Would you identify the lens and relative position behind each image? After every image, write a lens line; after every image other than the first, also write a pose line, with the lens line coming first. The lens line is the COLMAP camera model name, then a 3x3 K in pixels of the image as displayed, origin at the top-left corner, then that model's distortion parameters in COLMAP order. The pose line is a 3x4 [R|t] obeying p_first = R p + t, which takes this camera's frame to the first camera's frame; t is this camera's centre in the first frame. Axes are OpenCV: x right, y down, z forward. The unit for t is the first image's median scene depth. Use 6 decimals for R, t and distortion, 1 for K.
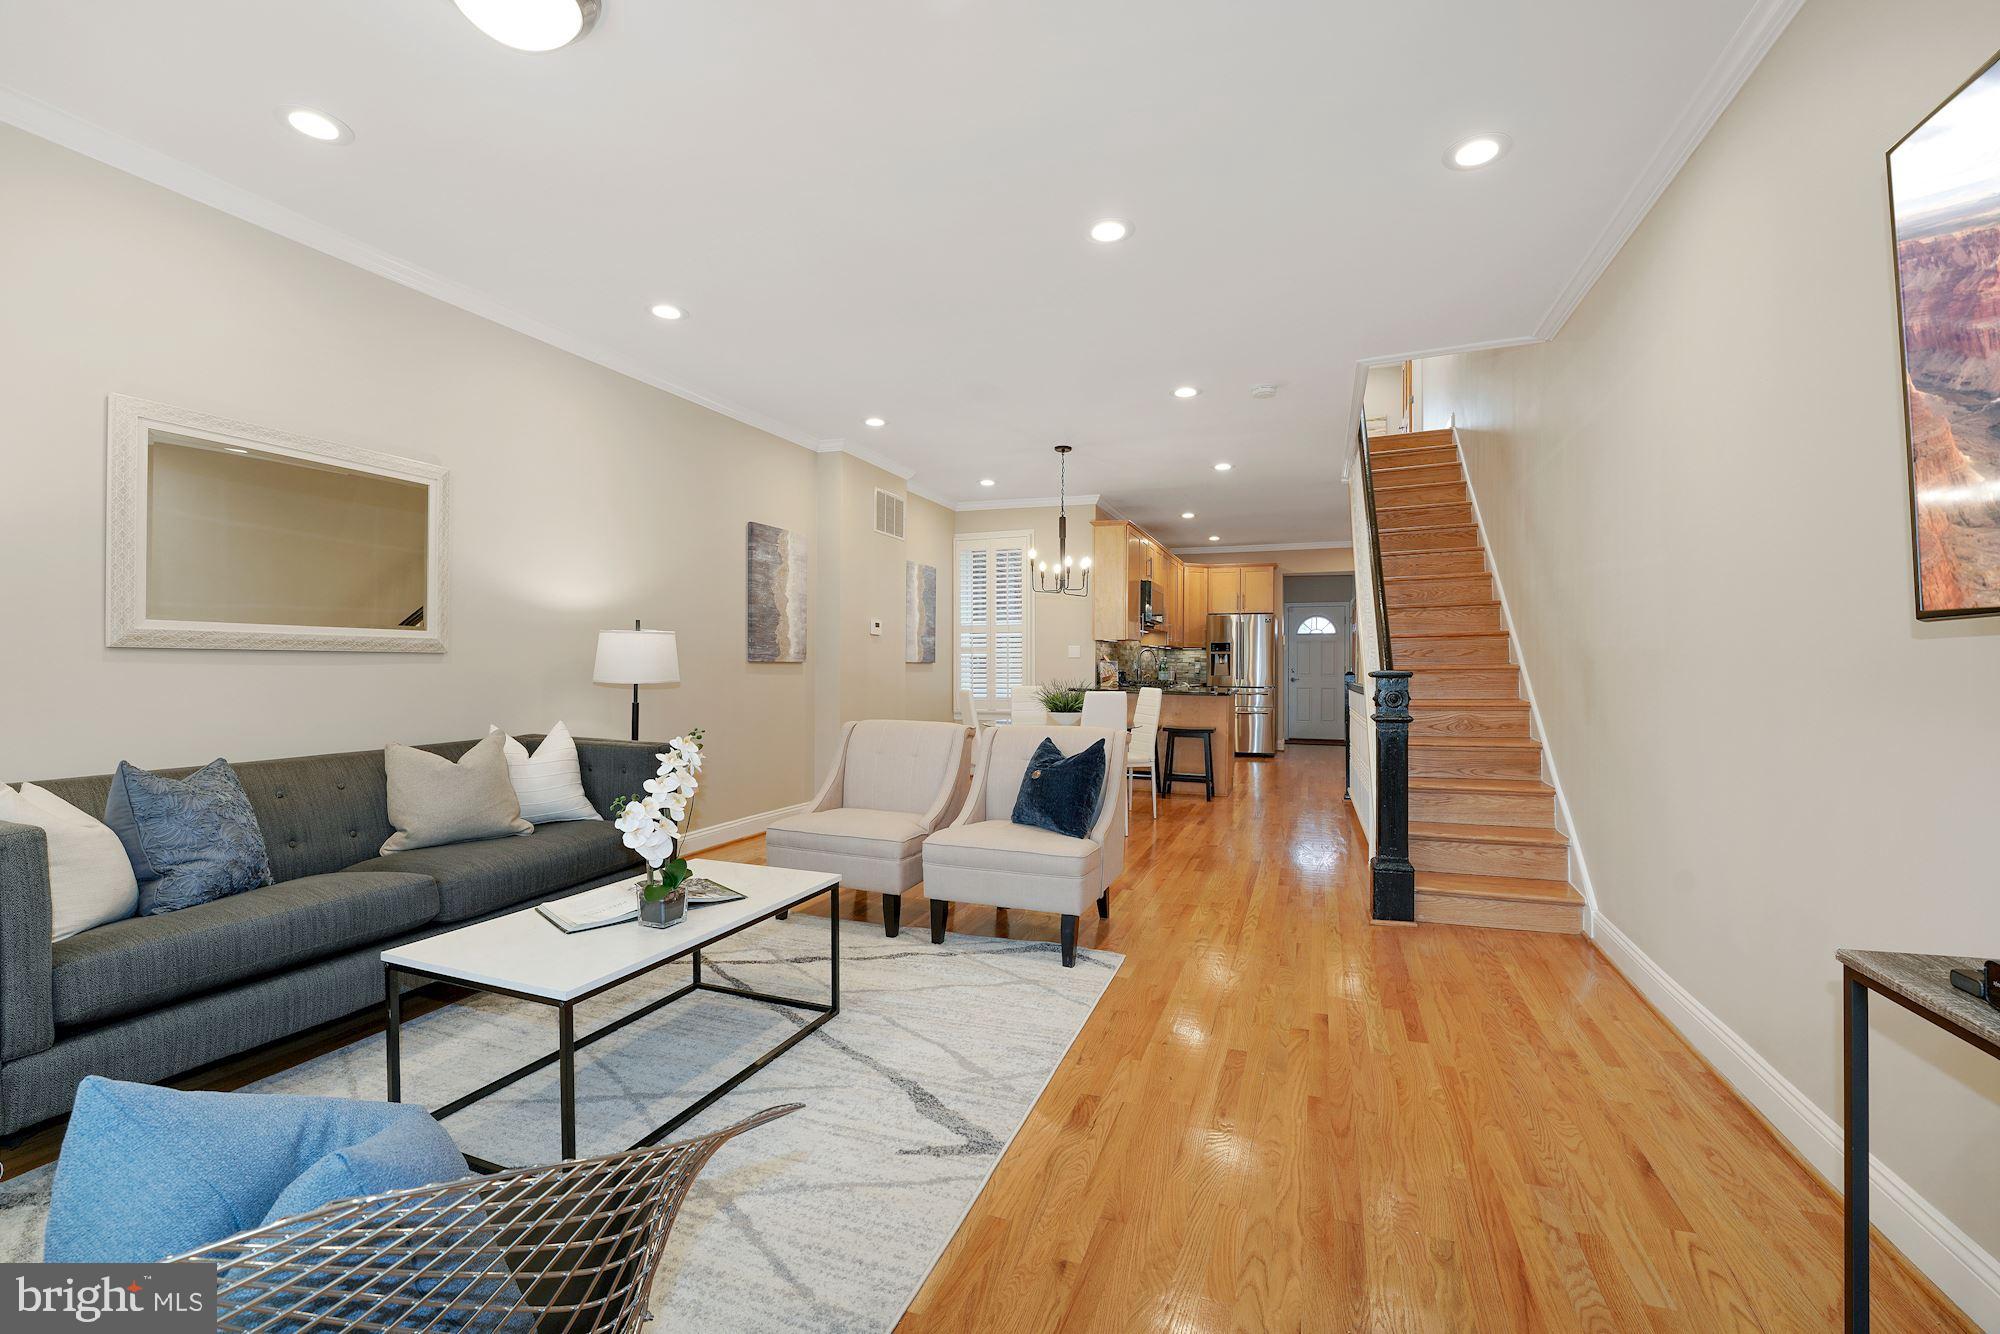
lens RADIAL K [[821.1, 0, 1018.4], [0, 821.1, 662.0], [0, 0, 1]] dist [-0.013962, -0.000666]
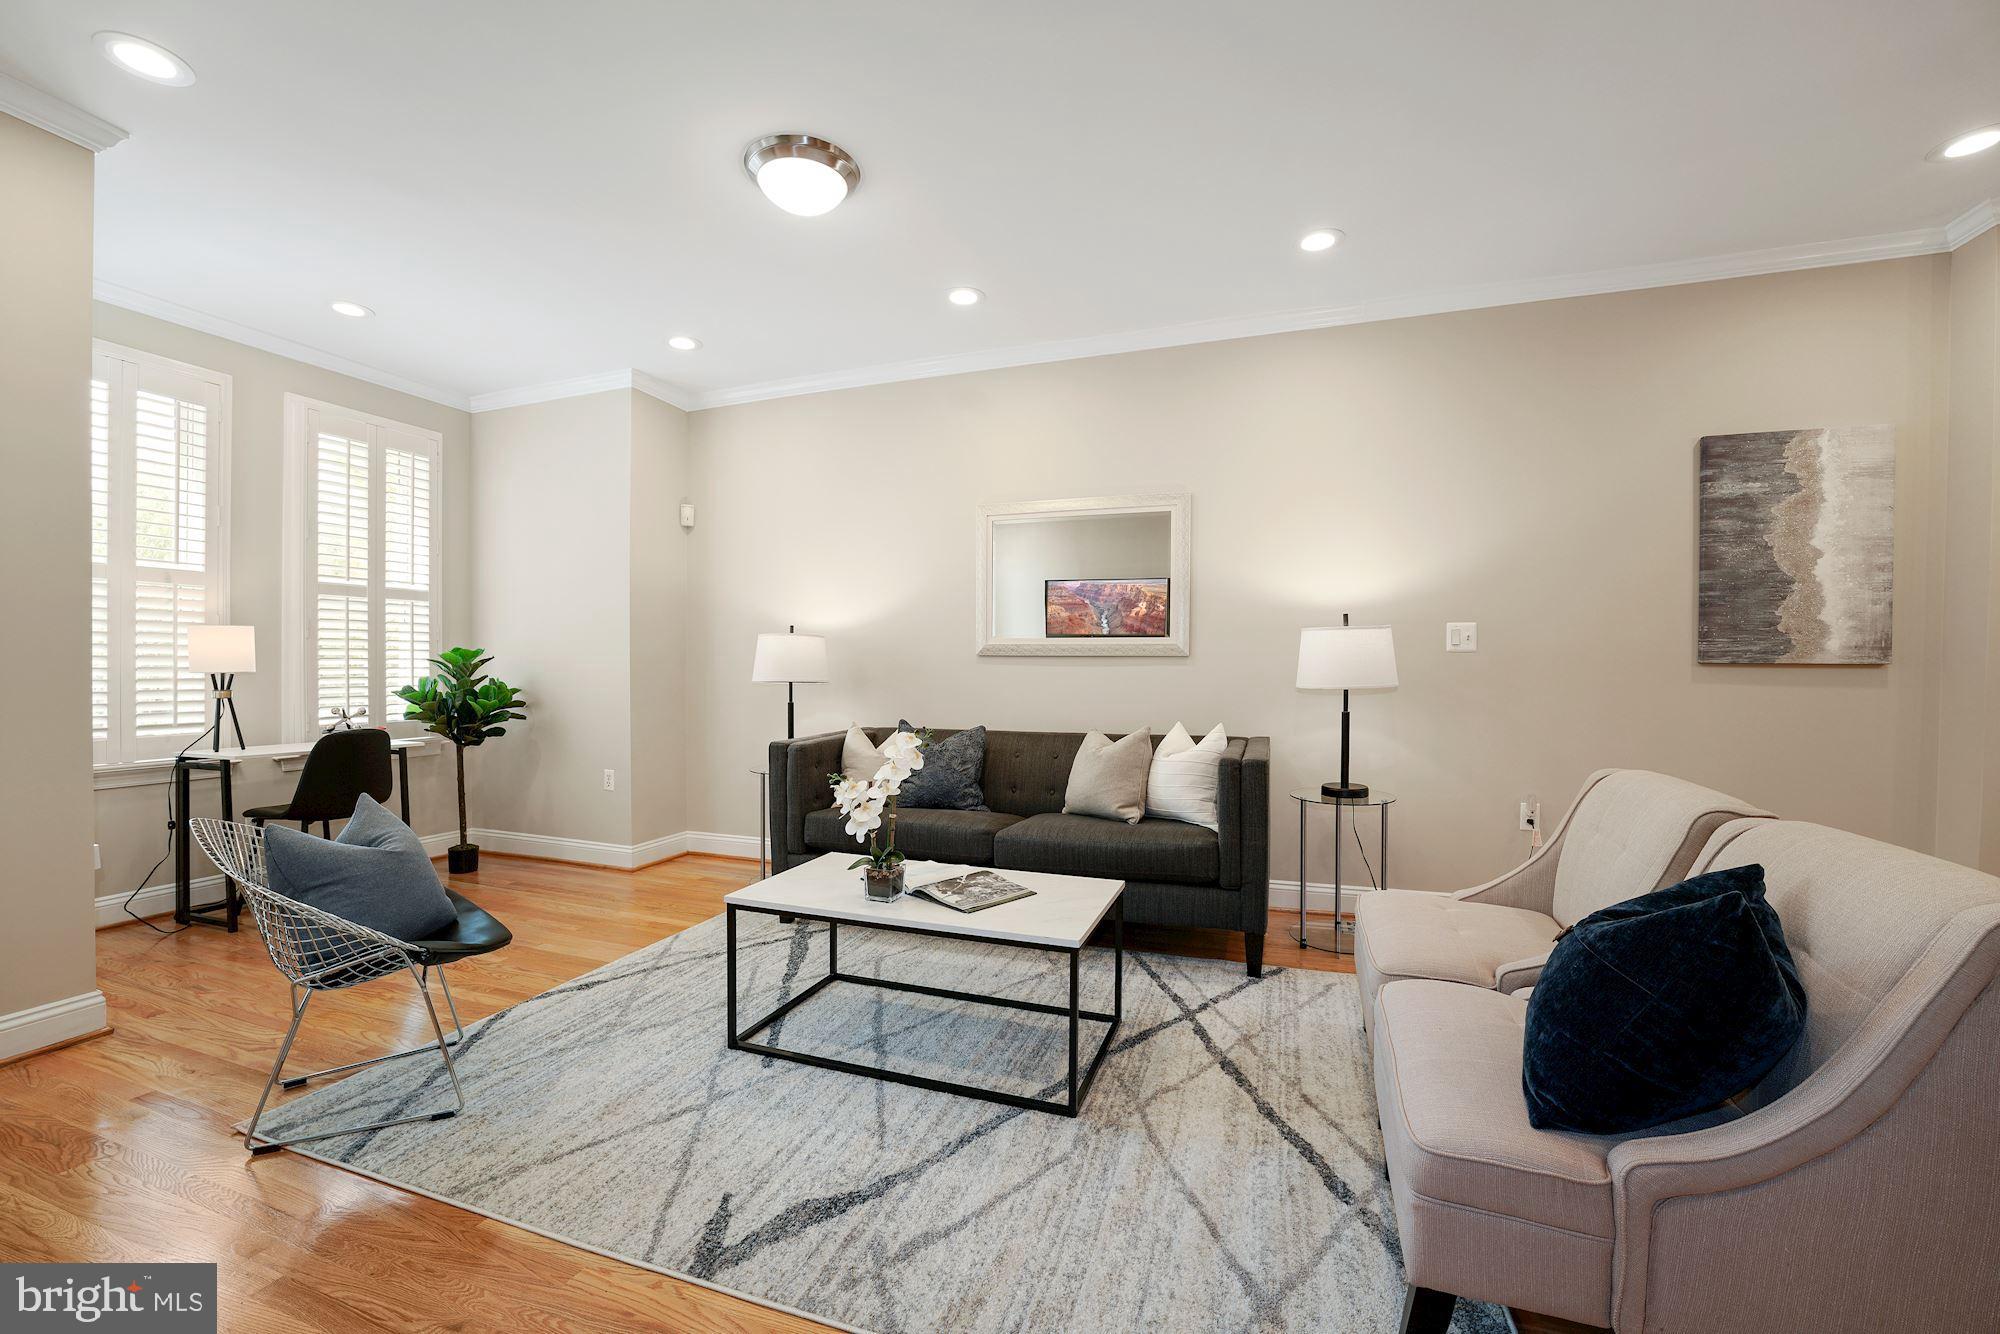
lens RADIAL K [[821.1, 0, 994.8], [0, 821.1, 666.4], [0, 0, 1]] dist [-0.013962, -0.000666]
pose [[0.016701, 0.004028, -0.999852, 0.195724], [0.001586, 0.999991, 0.004055, -0.001054], [0.999859, -0.001653, 0.016695, 0.322267]]
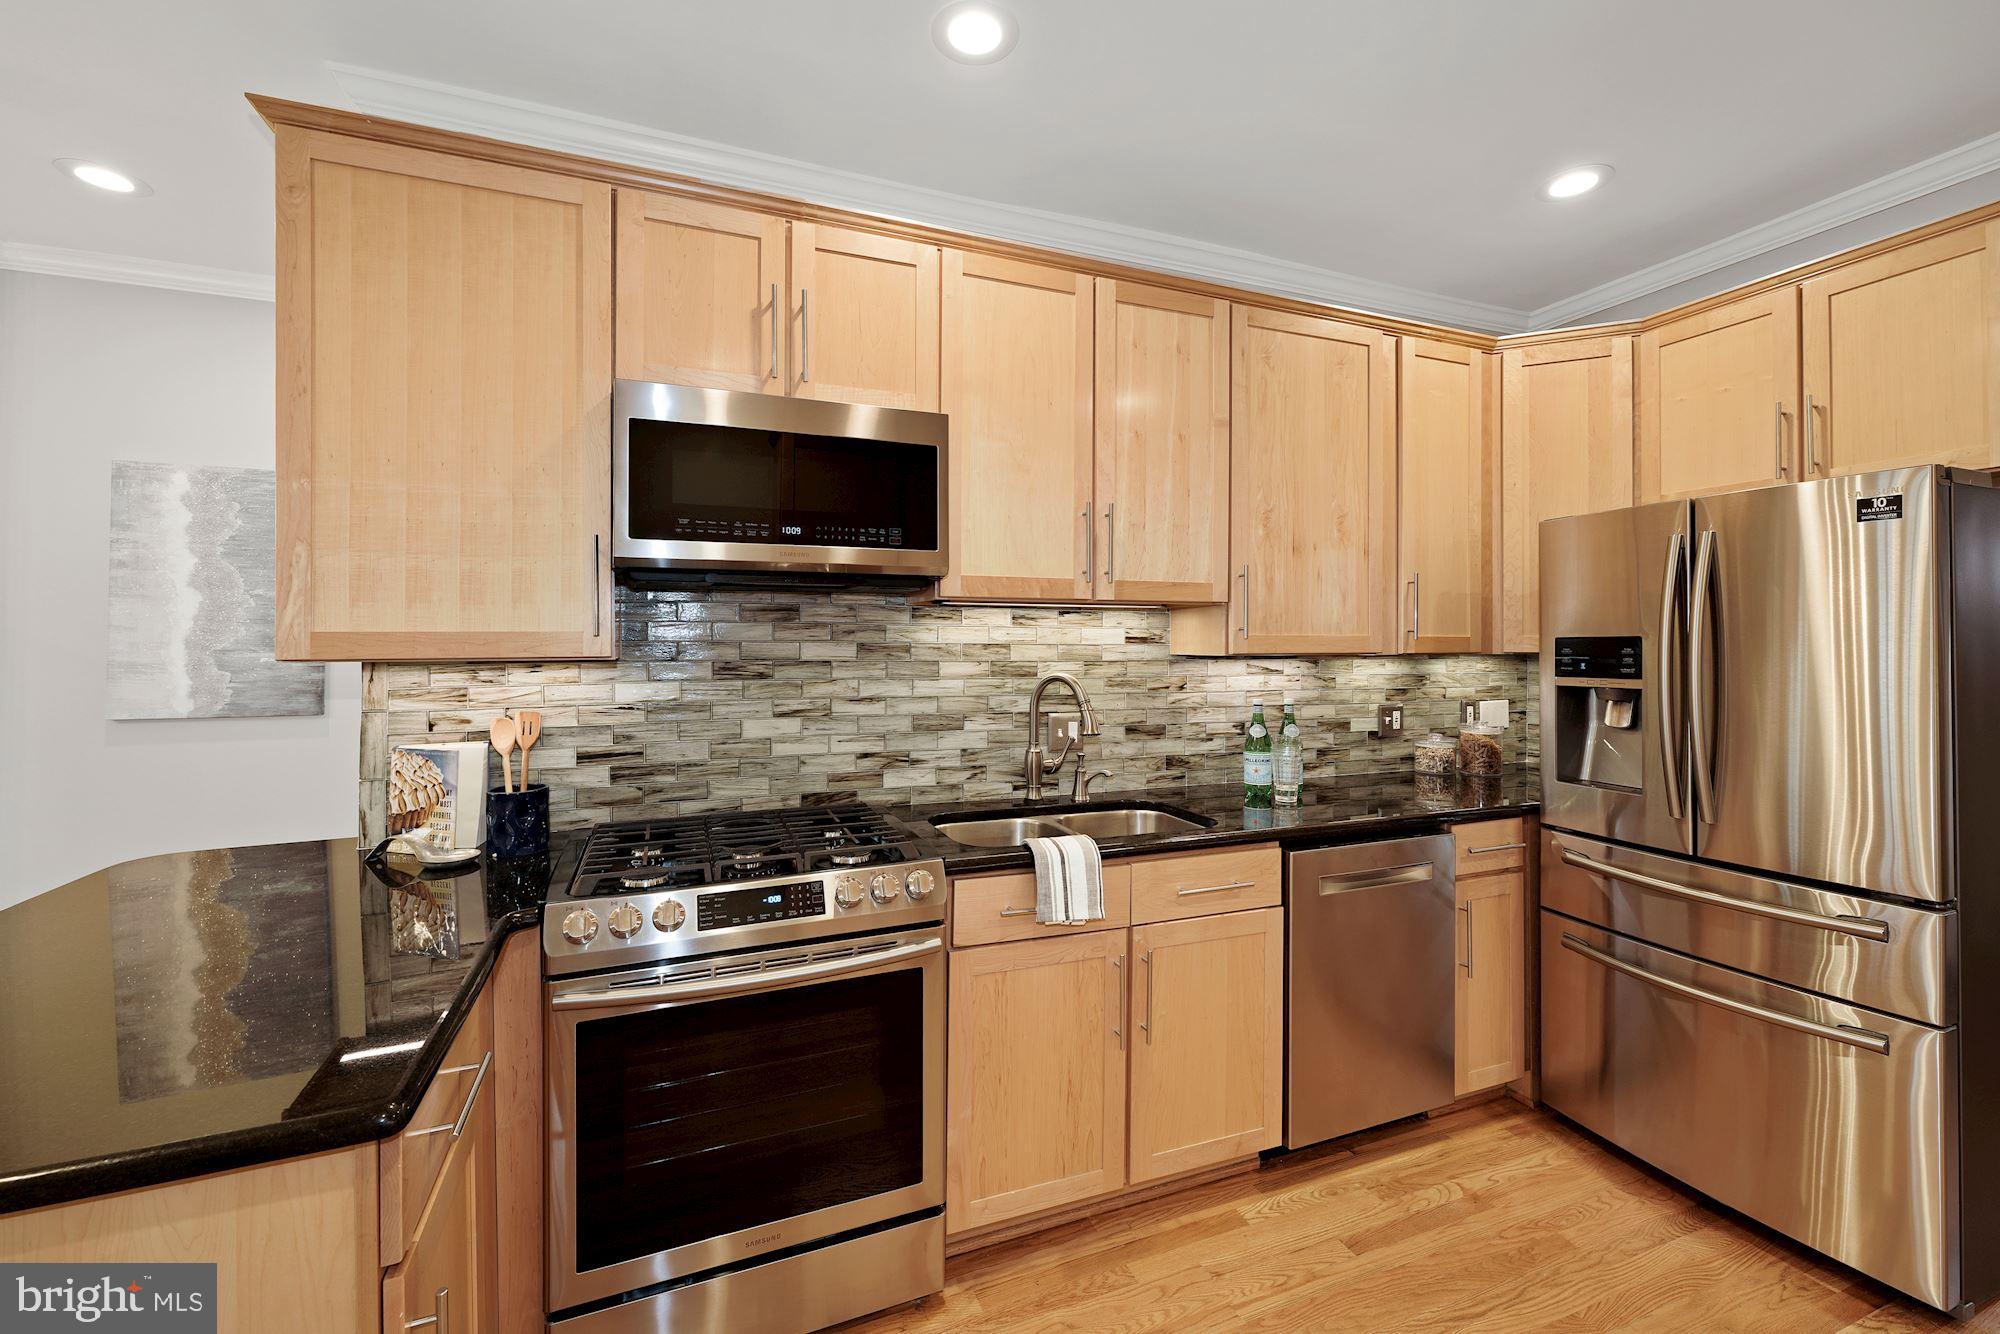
lens RADIAL K [[821.1, 0, 997.5], [0, 821.1, 646.9], [0, 0, 1]] dist [-0.013962, -0.000666]
pose [[0.665794, -0.003705, -0.746127, 0.422747], [0.005976, 0.999982, 0.000367, -0.030756], [0.746112, -0.004703, 0.665804, 1.023697]]
